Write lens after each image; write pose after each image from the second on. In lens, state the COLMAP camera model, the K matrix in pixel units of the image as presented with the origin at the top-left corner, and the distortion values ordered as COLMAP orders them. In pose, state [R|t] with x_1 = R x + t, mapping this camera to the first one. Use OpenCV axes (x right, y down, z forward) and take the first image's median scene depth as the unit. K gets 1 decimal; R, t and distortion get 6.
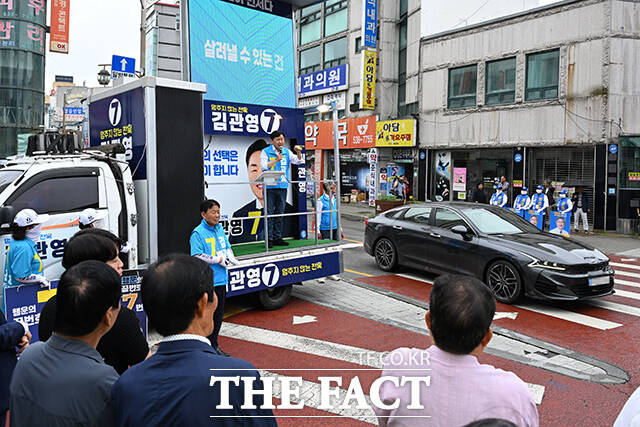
lens RADIAL K [[479.8, 0, 315.6], [0, 479.8, 211.9], [0, 0, 1]] dist [-0.003875, 0.002229]
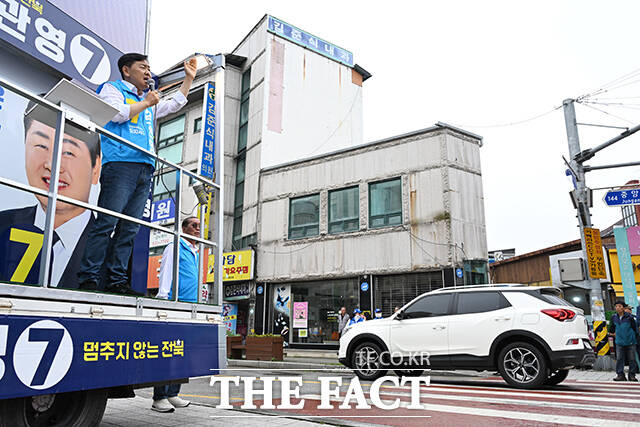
lens RADIAL K [[479.8, 0, 315.6], [0, 479.8, 211.9], [0, 0, 1]] dist [-0.003875, 0.002229]
pose [[0.935391, 0.083889, 0.343520, -0.007849], [0.026664, 0.951955, -0.305074, 0.028653], [-0.352608, 0.294523, 0.888214, 0.119303]]
